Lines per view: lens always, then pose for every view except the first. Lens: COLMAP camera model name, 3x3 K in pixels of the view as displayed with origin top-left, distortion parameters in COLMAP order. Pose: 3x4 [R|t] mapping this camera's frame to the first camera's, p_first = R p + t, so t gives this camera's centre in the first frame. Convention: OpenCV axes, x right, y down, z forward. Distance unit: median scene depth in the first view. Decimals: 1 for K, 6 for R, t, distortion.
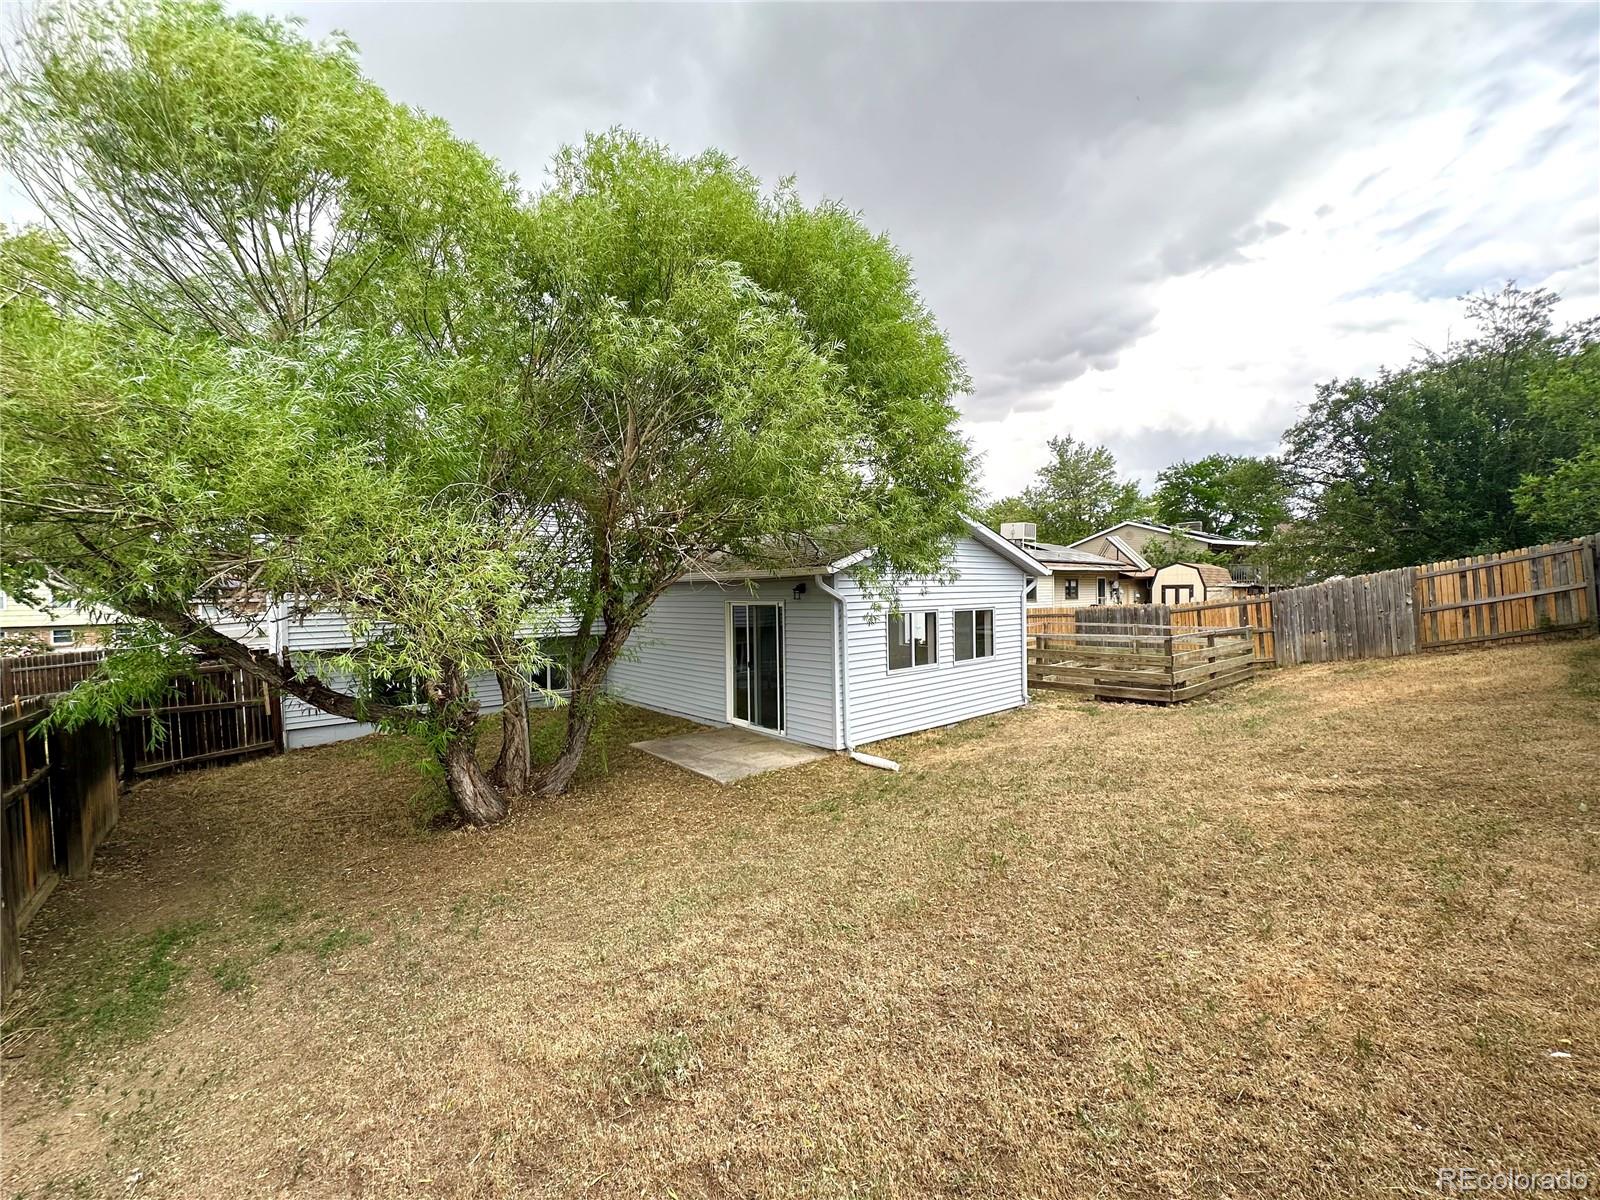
lens RADIAL K [[637.5, 0, 797.0], [0, 637.5, 607.9], [0, 0, 1]] dist [-0.002868, 0.000766]
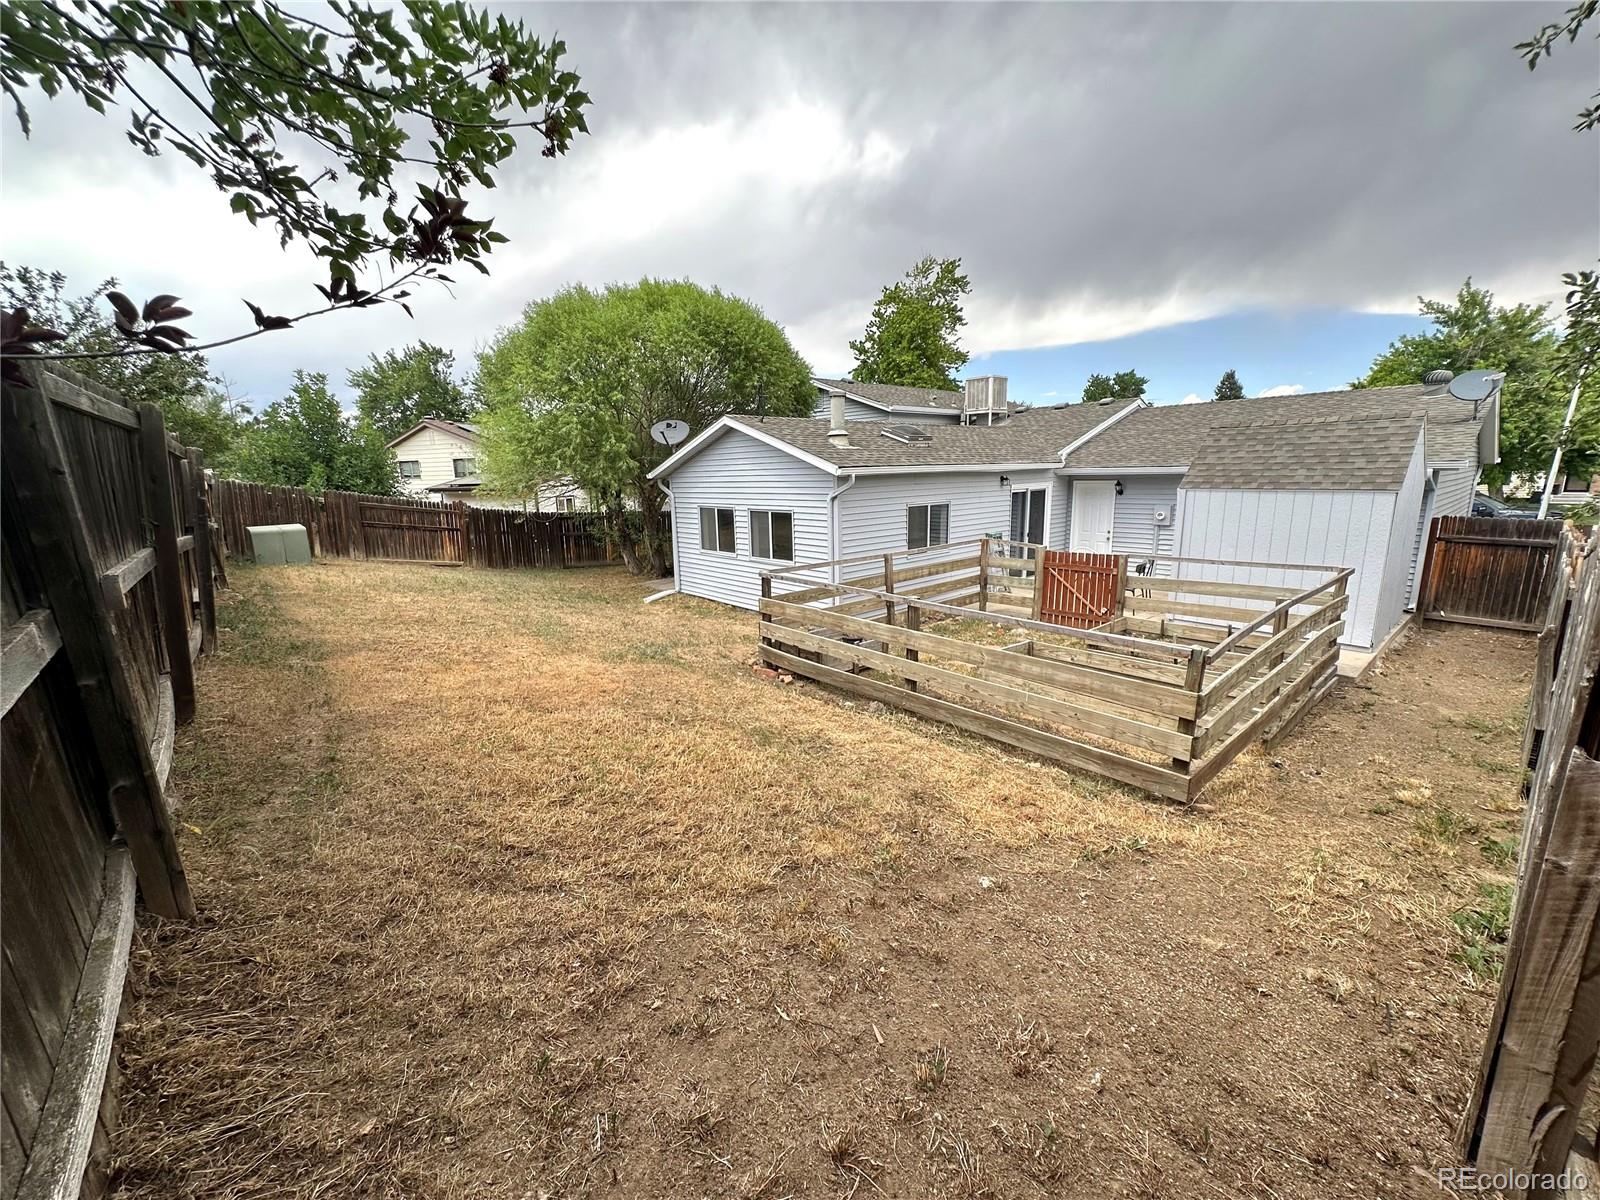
lens RADIAL K [[637.5, 0, 810.7], [0, 637.5, 591.3], [0, 0, 1]] dist [-0.002868, 0.000766]
pose [[-0.008804, 0.198151, -0.980132, 1.310542], [-0.009773, 0.980106, 0.198233, -0.073421], [0.999913, 0.011324, -0.006692, 1.093978]]
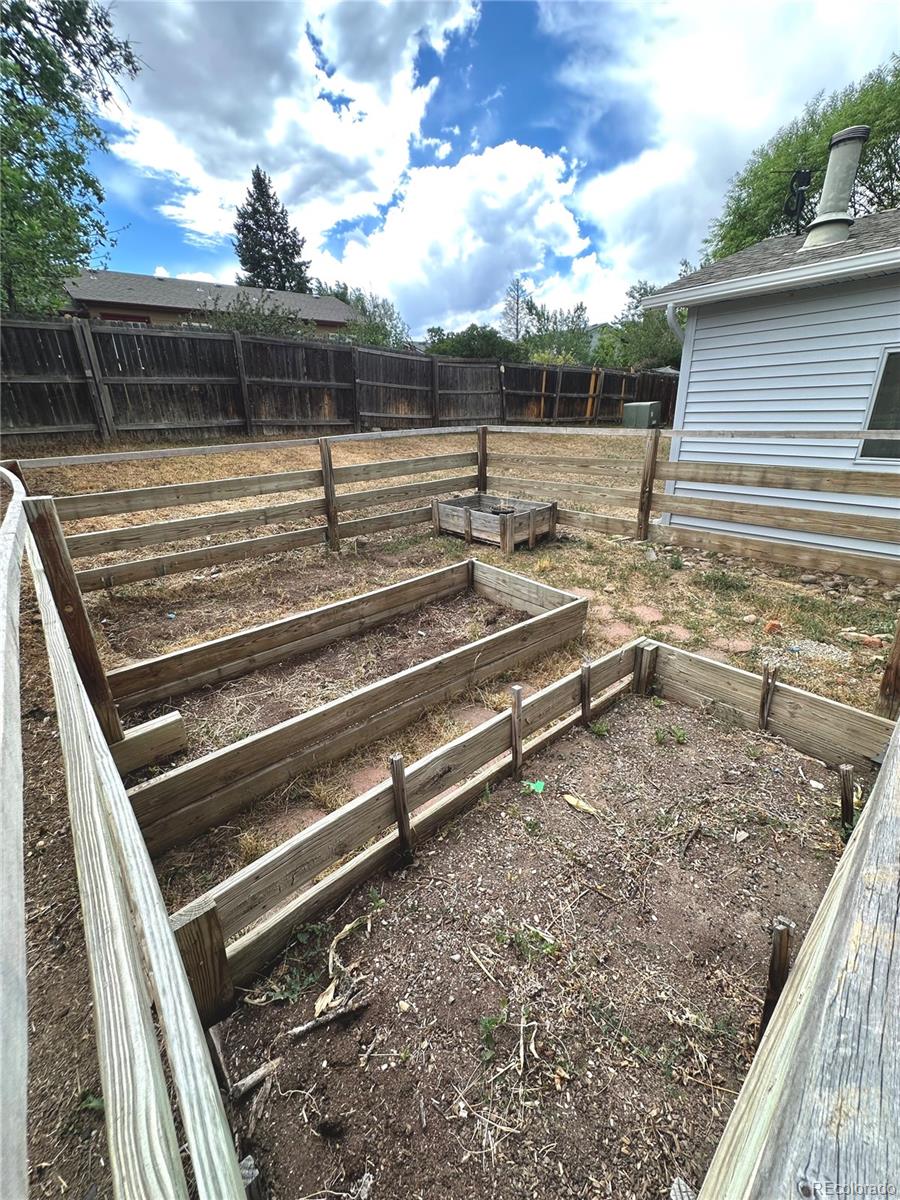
lens RADIAL K [[478.1, 0, 449.1], [0, 478.1, 590.5], [0, 0, 1]] dist [-0.002868, 0.000766]
pose [[-0.998586, 0.034383, 0.040546, 0.614596], [0.047200, 0.924340, 0.378638, 0.009705], [-0.024460, 0.380017, -0.924656, 1.664342]]
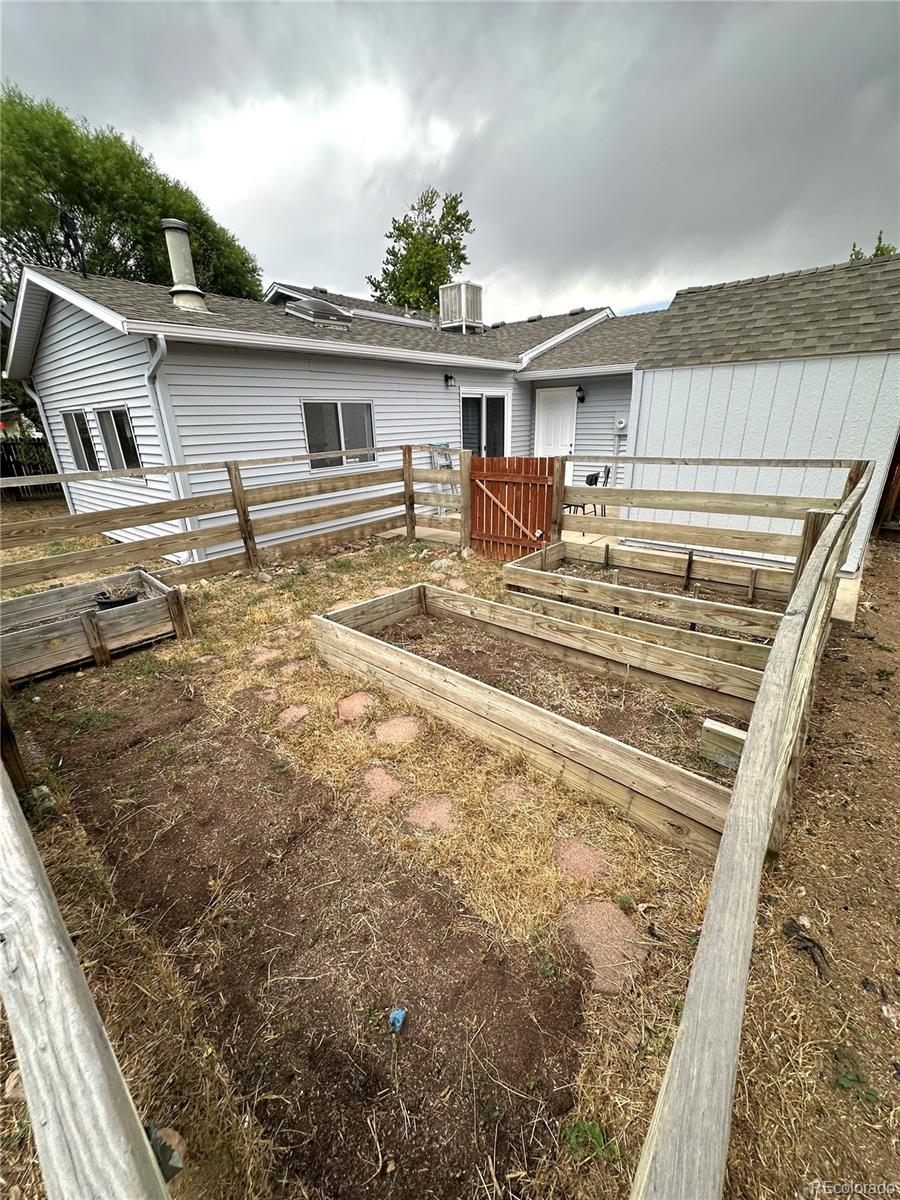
lens RADIAL K [[478.1, 0, 460.7], [0, 478.1, 590.0], [0, 0, 1]] dist [-0.002868, 0.000766]
pose [[0.150093, 0.345320, -0.926405, 0.925689], [-0.012119, 0.937592, 0.347526, 0.004344], [0.988598, -0.040934, 0.144911, 1.336994]]
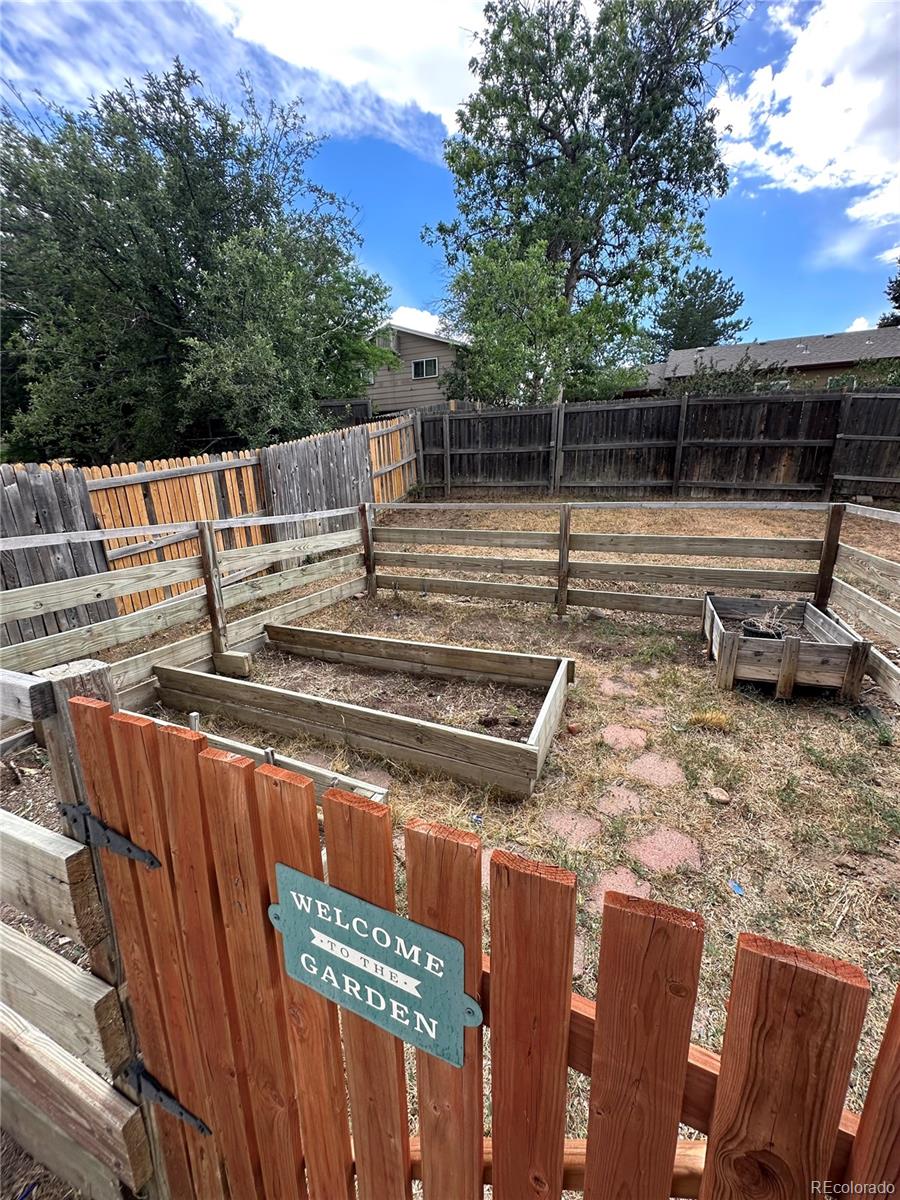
lens RADIAL K [[478.1, 0, 453.8], [0, 478.1, 592.6], [0, 0, 1]] dist [-0.002868, 0.000766]
pose [[-0.419156, -0.190860, 0.887627, 0.359748], [0.043712, 0.972278, 0.229704, 0.015116], [-0.906861, 0.135082, -0.399193, 1.478355]]
